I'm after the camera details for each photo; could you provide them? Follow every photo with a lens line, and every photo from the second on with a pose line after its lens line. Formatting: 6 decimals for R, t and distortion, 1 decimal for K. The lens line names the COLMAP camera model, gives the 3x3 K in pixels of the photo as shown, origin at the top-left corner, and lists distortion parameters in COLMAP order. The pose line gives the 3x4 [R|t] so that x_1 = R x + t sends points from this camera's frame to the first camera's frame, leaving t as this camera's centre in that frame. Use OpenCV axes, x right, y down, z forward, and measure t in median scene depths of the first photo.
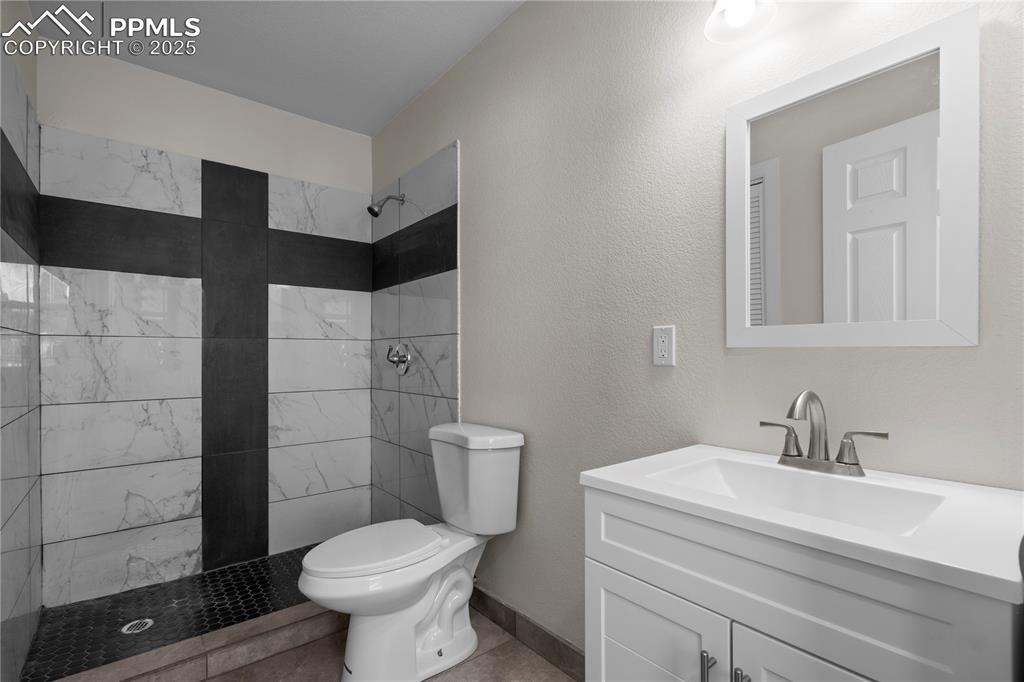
lens RADIAL K [[463.7, 0, 505.6], [0, 463.7, 356.5], [0, 0, 1]] dist [-0.003487, 0.000163]
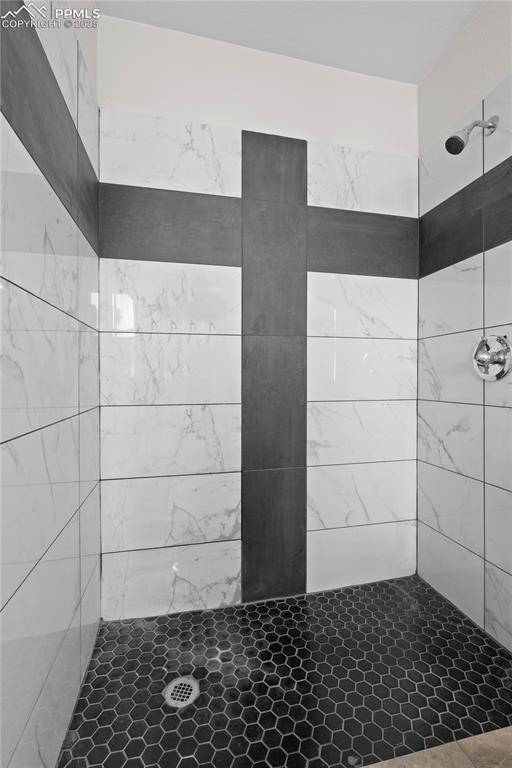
lens RADIAL K [[347.8, 0, 256.7], [0, 347.8, 380.0], [0, 0, 1]] dist [-0.003487, 0.000163]
pose [[0.894959, 0.004781, -0.446123, -0.341022], [-0.002163, 0.999977, 0.006377, 0.039783], [0.446143, -0.004743, 0.894949, 0.429620]]
